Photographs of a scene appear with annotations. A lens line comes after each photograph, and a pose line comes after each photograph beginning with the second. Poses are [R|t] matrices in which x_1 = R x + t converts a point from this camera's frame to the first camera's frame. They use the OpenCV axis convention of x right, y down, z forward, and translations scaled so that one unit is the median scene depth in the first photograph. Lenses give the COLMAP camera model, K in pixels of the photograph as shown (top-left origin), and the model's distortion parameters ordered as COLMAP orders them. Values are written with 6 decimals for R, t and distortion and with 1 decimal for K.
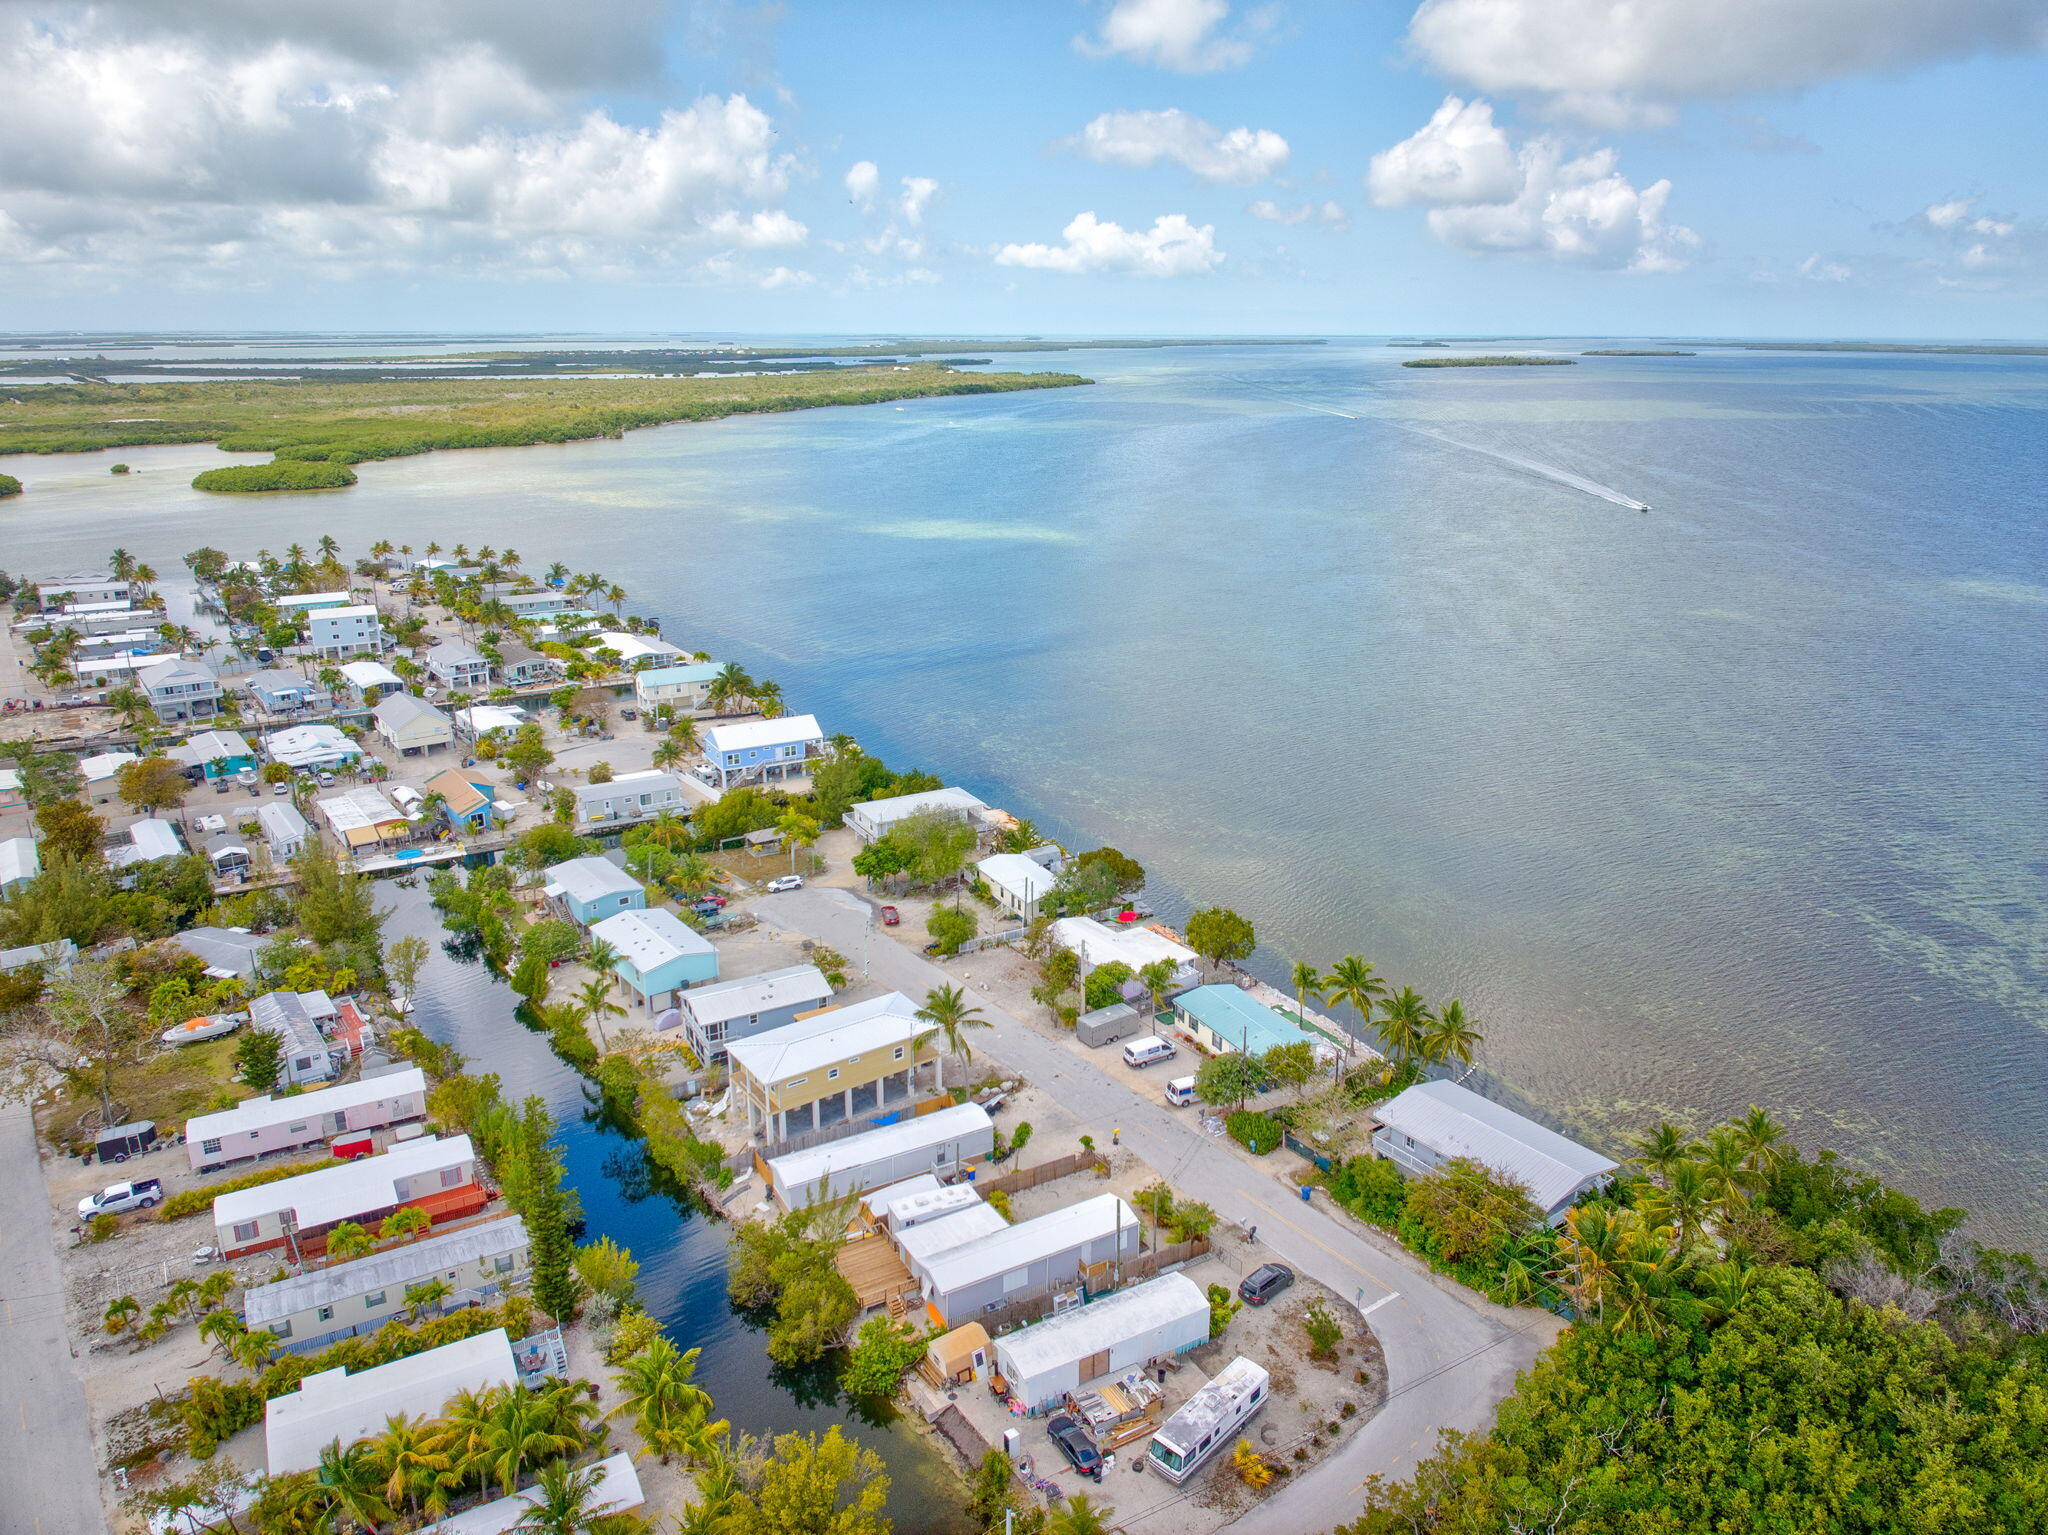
lens RADIAL K [[1511.0, 0, 1024.0], [0, 1511.0, 767.5], [0, 0, 1]] dist [-0.001213, -0.012491]
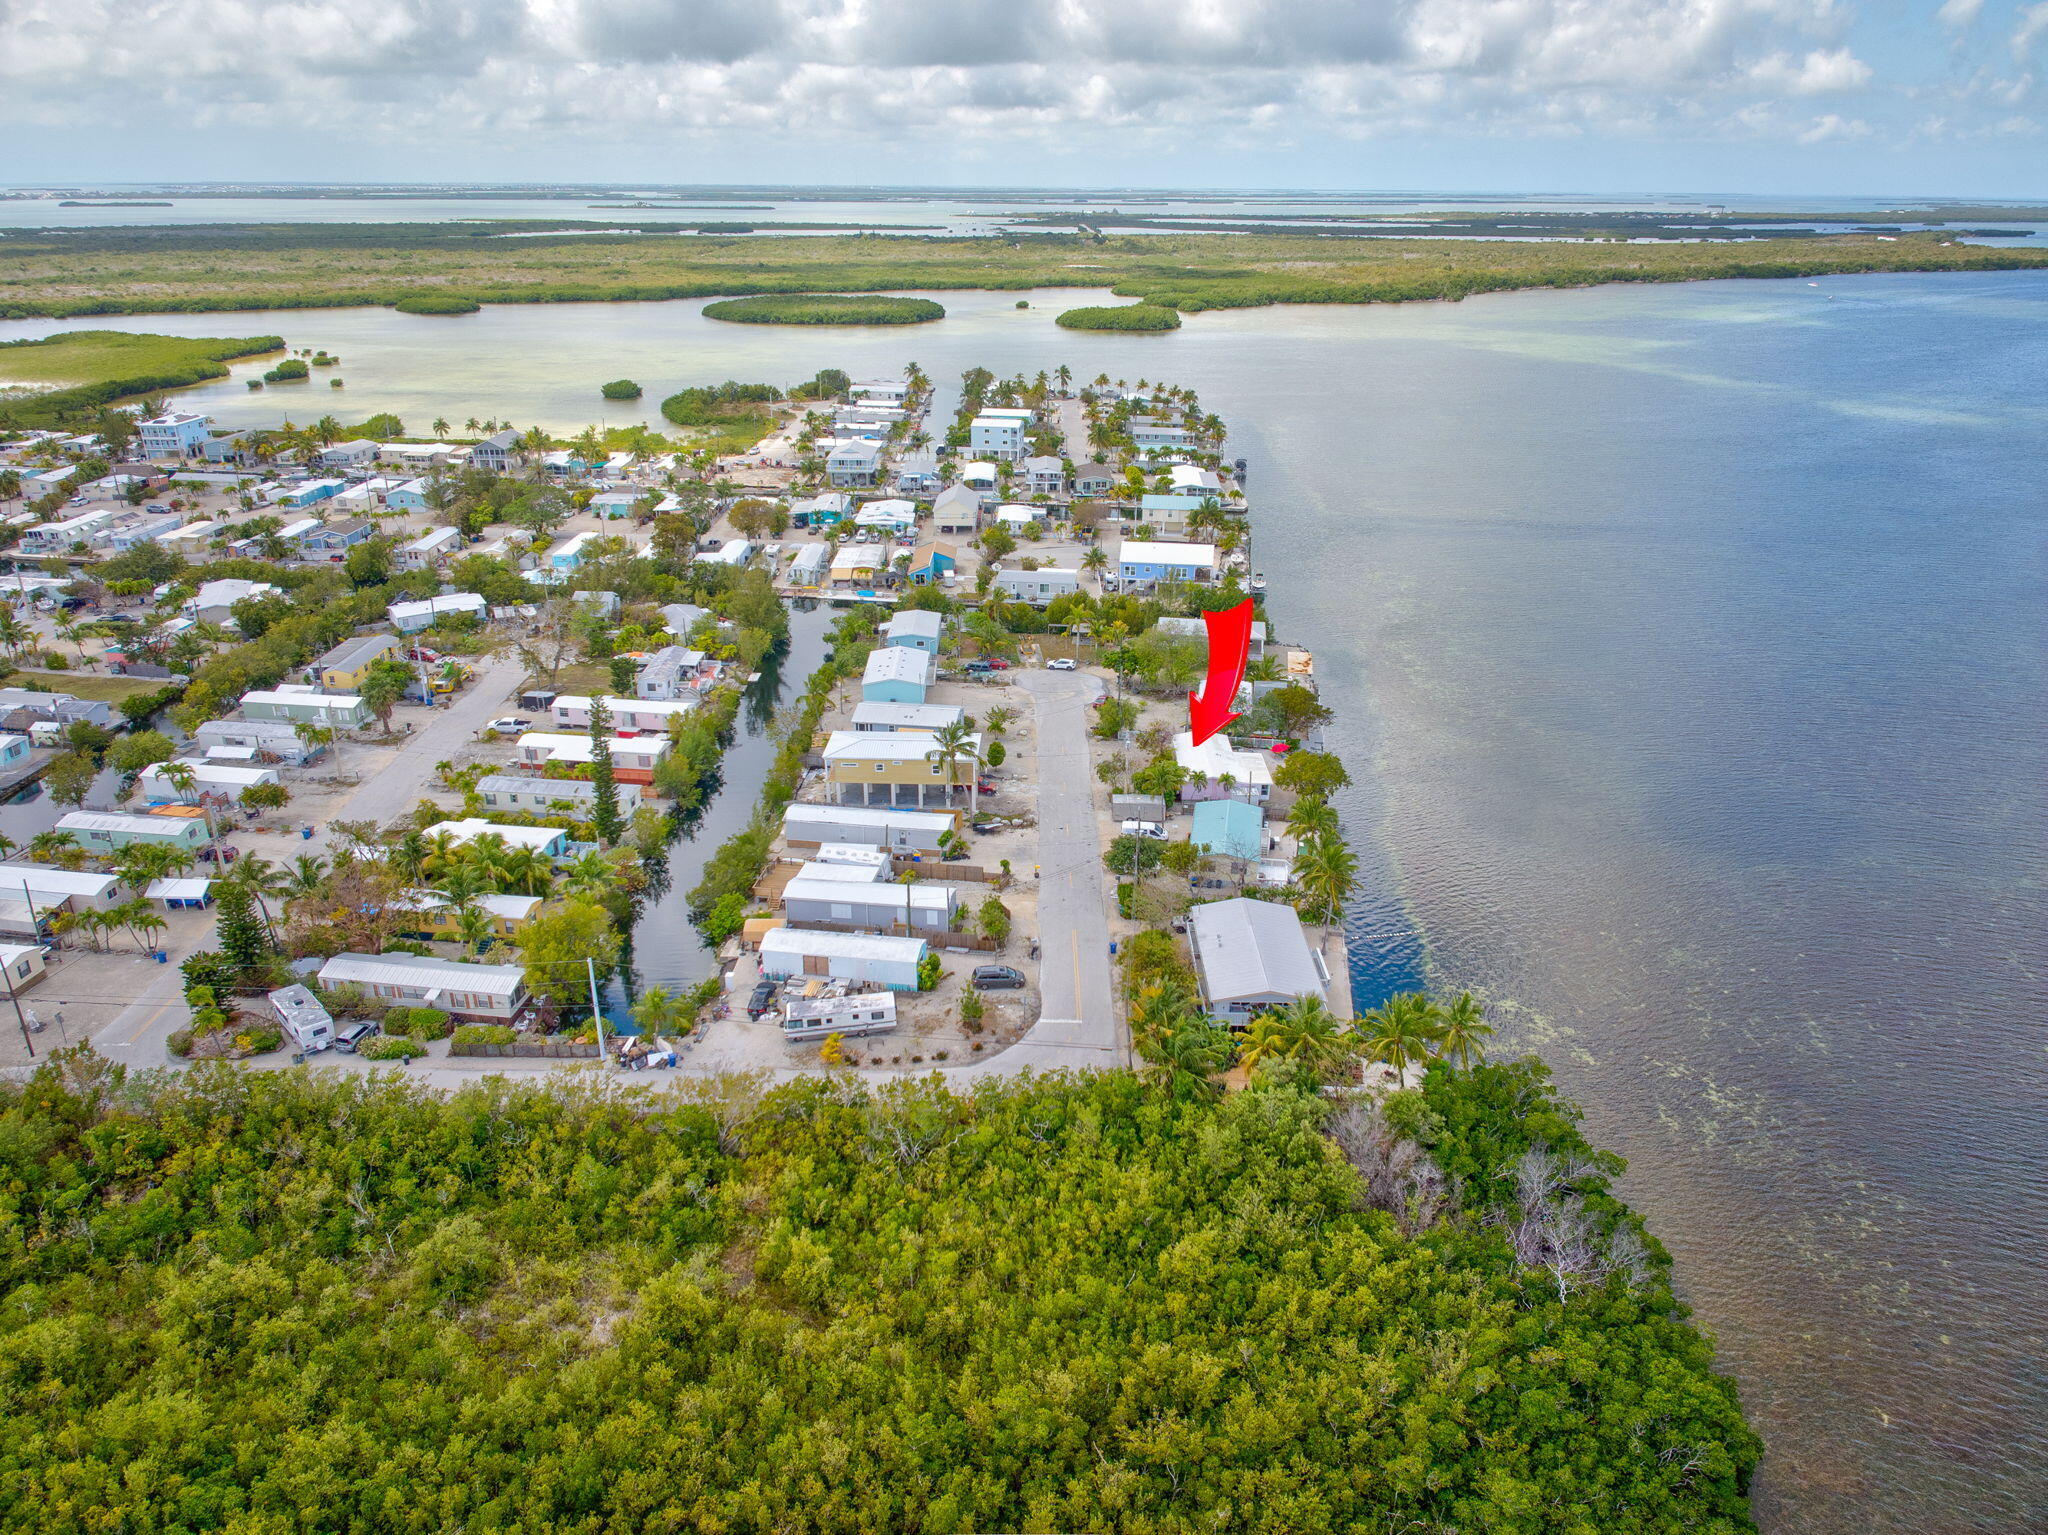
lens RADIAL K [[1624.0, 0, 1024.0], [0, 1624.0, 767.5], [0, 0, 1]] dist [0.002318, -0.008813]
pose [[0.753111, 0.225140, -0.618172, 0.283775], [-0.187121, 0.974118, 0.126809, -0.000471], [0.630722, 0.020172, 0.775747, -0.008221]]
